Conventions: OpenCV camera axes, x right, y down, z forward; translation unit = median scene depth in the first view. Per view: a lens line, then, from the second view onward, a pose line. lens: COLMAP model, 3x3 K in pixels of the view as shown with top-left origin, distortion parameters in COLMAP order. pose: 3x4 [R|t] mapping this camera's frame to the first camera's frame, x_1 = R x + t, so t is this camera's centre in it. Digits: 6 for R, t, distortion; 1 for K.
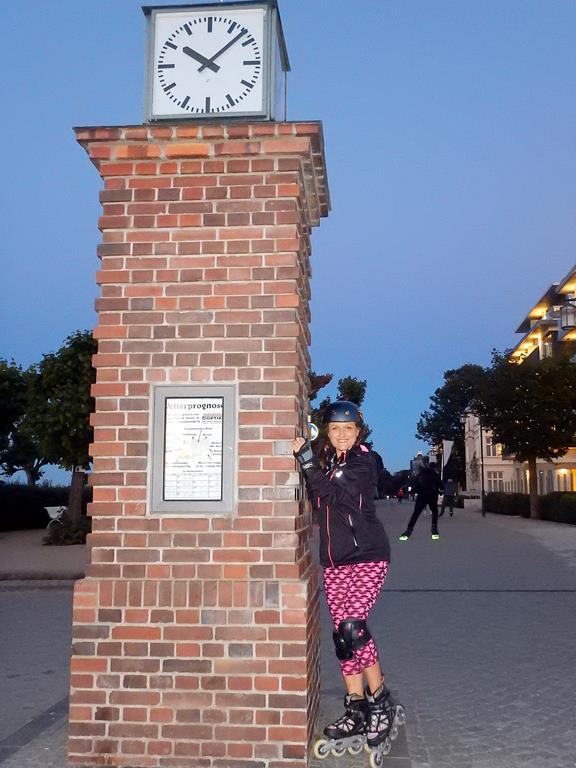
lens RADIAL K [[783.5, 0, 316.8], [0, 783.5, 387.3], [0, 0, 1]] dist [0.002645, 0.000000]
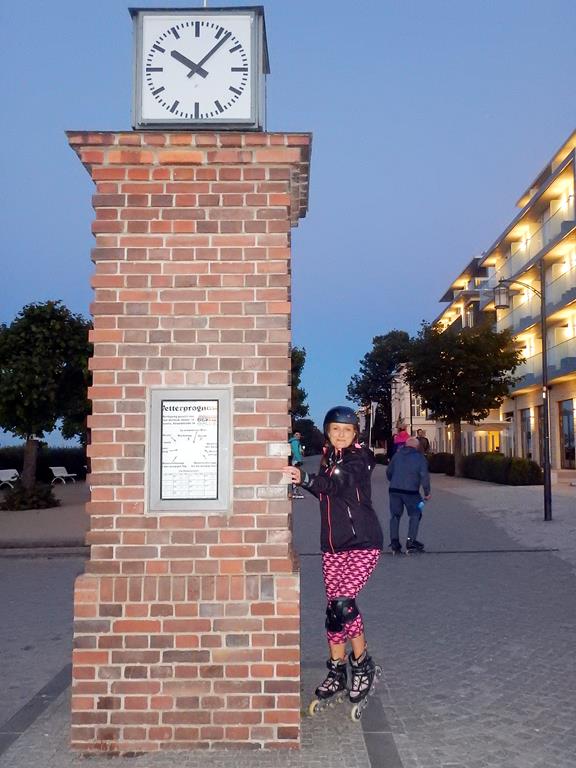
lens RADIAL K [[738.7, 0, 307.6], [0, 738.7, 384.6], [0, 0, 1]] dist [0.009384, 0.000000]
pose [[0.996821, 0.001852, 0.079653, -0.076017], [-0.005779, 0.998777, 0.049095, -0.054947], [-0.079465, -0.049399, 0.995613, 0.011993]]
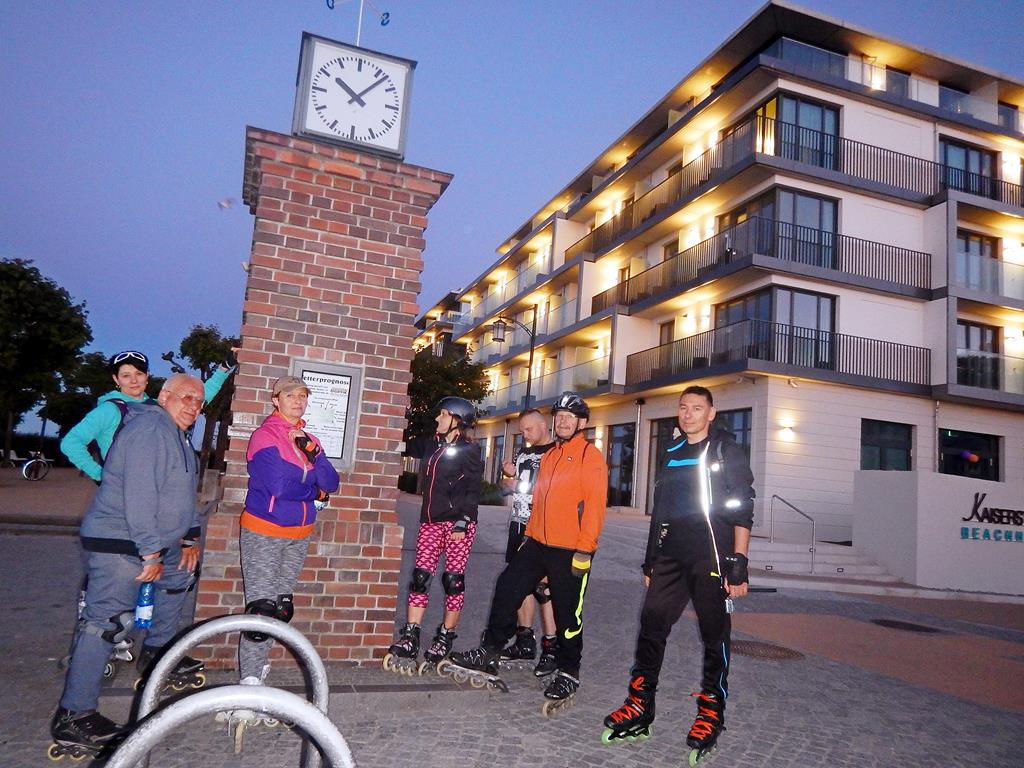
lens RADIAL K [[736.0, 0, 517.7], [0, 736.0, 394.6], [0, 0, 1]] dist [-0.014585, 0.013058]
pose [[0.900712, 0.126419, 0.415616, -0.351045], [-0.140152, 0.990127, 0.002564, 0.000961], [-0.411188, -0.060559, 0.909537, -0.167395]]
